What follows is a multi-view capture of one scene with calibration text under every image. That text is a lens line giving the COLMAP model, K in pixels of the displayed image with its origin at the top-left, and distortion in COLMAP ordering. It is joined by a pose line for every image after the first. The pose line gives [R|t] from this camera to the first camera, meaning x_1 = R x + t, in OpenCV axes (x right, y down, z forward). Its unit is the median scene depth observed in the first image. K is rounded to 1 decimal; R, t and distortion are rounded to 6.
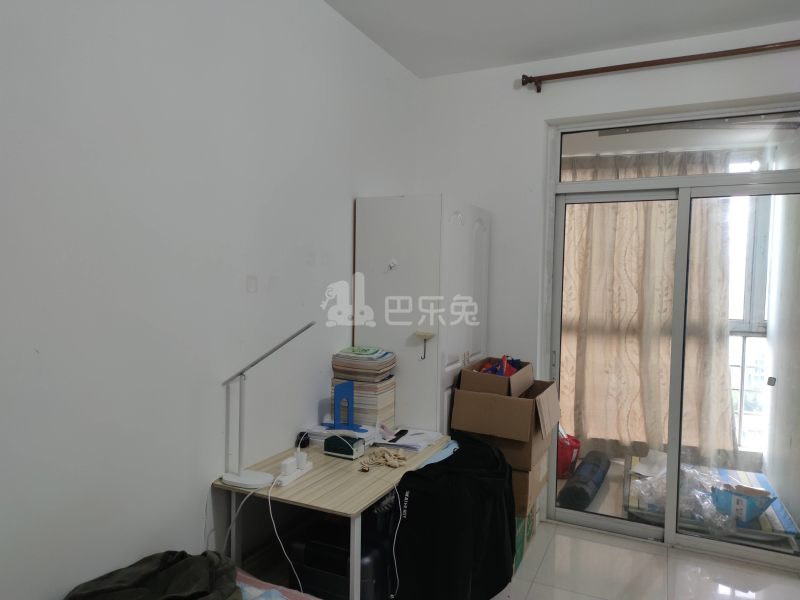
lens RADIAL K [[556.7, 0, 400.0], [0, 556.7, 302.4], [0, 0, 1]] dist [0.006221, -0.000521]
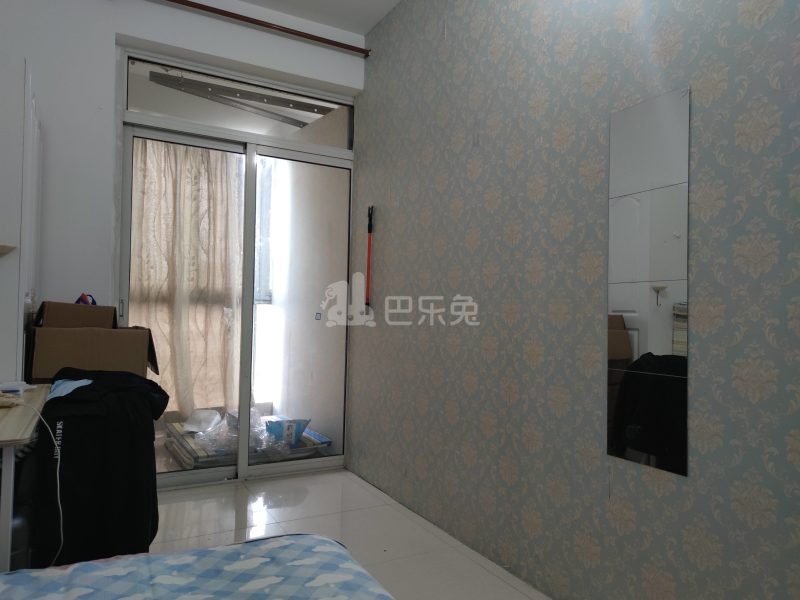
lens RADIAL K [[556.7, 0, 400.0], [0, 556.7, 302.4], [0, 0, 1]] dist [0.006221, -0.000521]
pose [[0.591228, 0.004595, 0.806491, -0.127233], [0.018695, 0.999637, -0.019401, 0.085585], [-0.806287, 0.026548, 0.590928, 0.088987]]
